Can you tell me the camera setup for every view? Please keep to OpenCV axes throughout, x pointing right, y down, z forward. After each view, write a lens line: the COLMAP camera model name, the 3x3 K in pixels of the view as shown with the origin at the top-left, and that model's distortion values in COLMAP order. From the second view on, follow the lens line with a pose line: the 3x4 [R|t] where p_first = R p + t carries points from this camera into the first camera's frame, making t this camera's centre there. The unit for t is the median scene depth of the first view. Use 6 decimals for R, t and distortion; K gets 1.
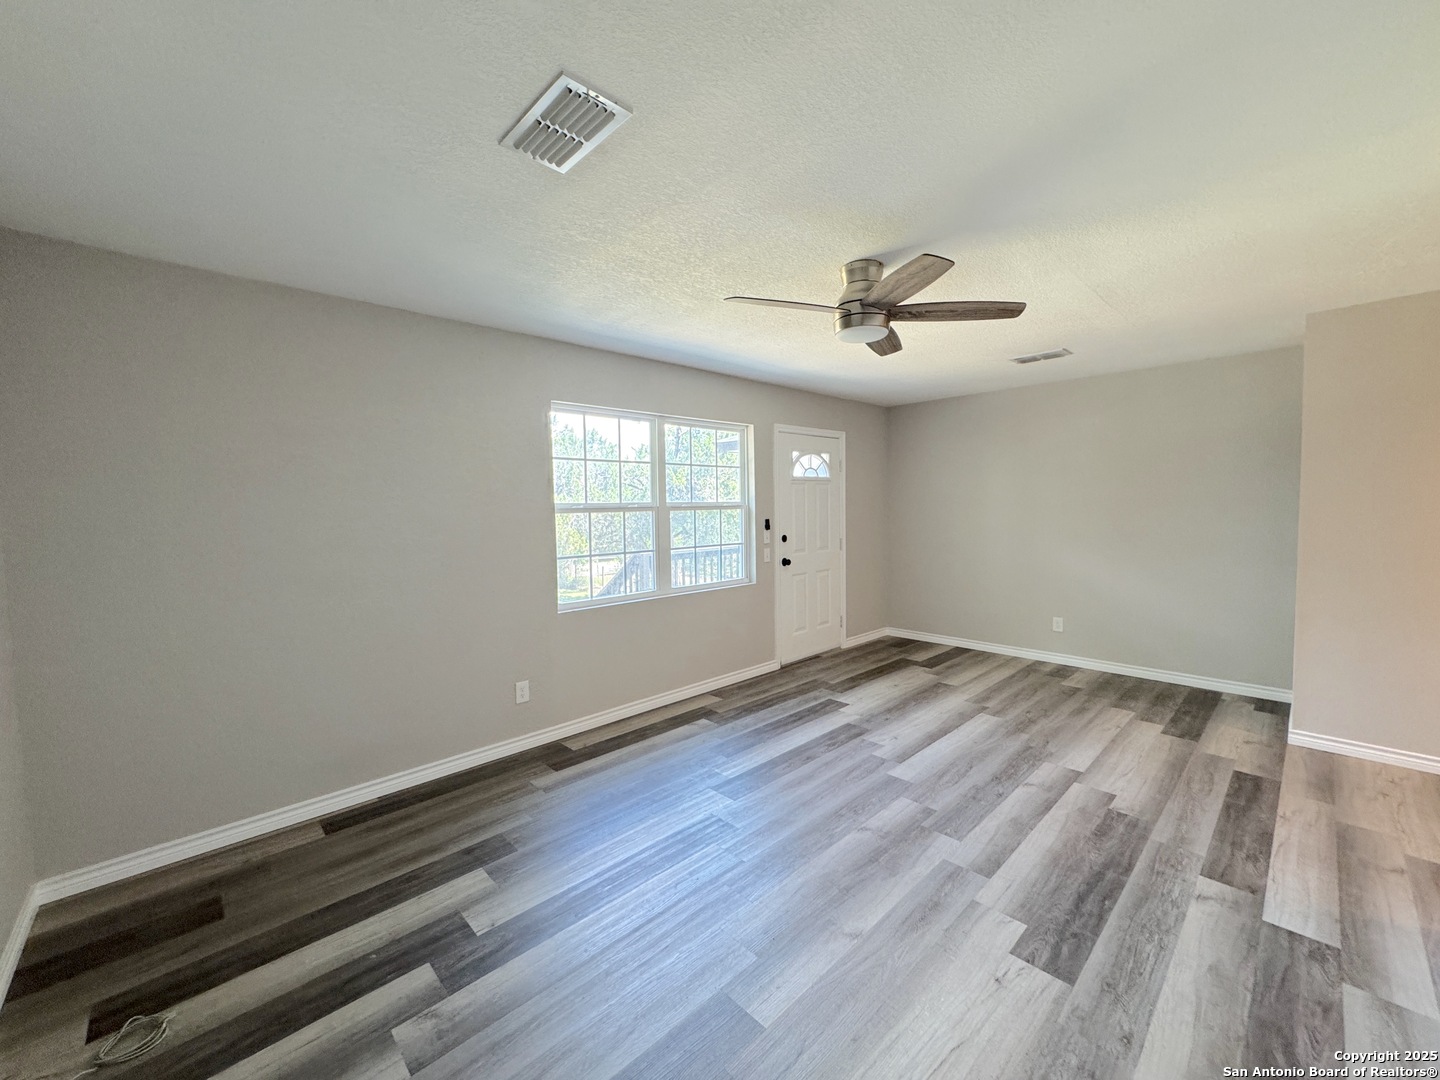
lens RADIAL K [[574.6, 0, 718.3], [0, 574.6, 540.8], [0, 0, 1]] dist [-0.003387, 0.000756]
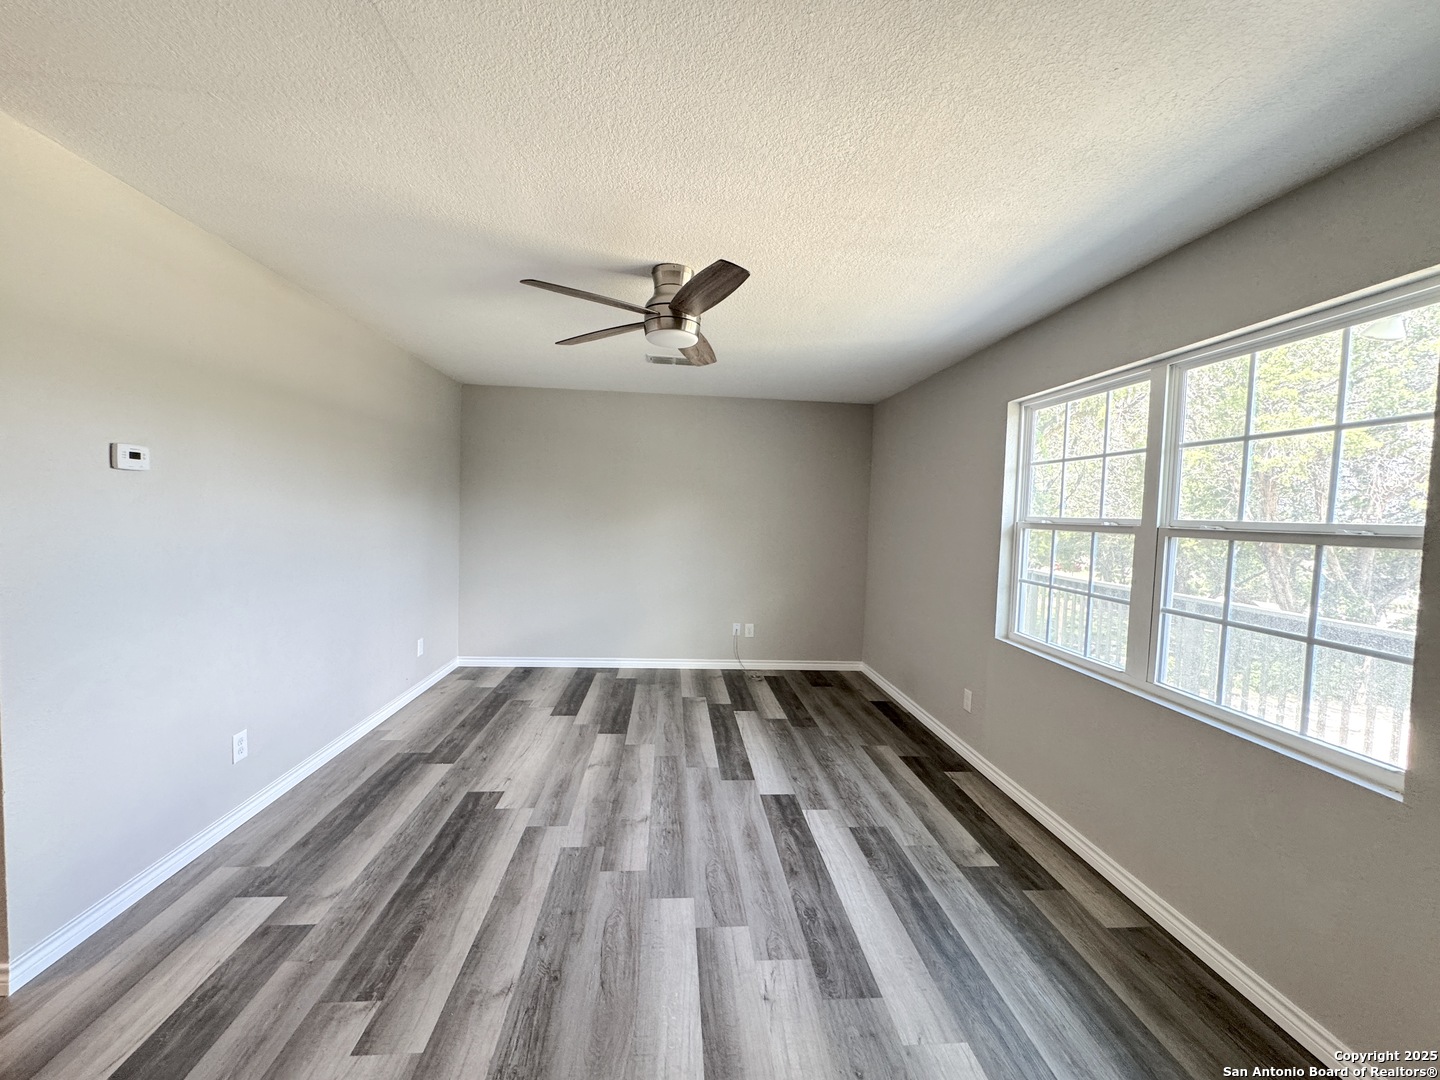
lens RADIAL K [[574.6, 0, 719.5], [0, 574.6, 537.7], [0, 0, 1]] dist [-0.003387, 0.000756]
pose [[-0.625783, 0.031893, -0.779345, 0.961580], [-0.073086, 0.992370, 0.099296, -0.121930], [0.776566, 0.119097, -0.618678, 1.680849]]
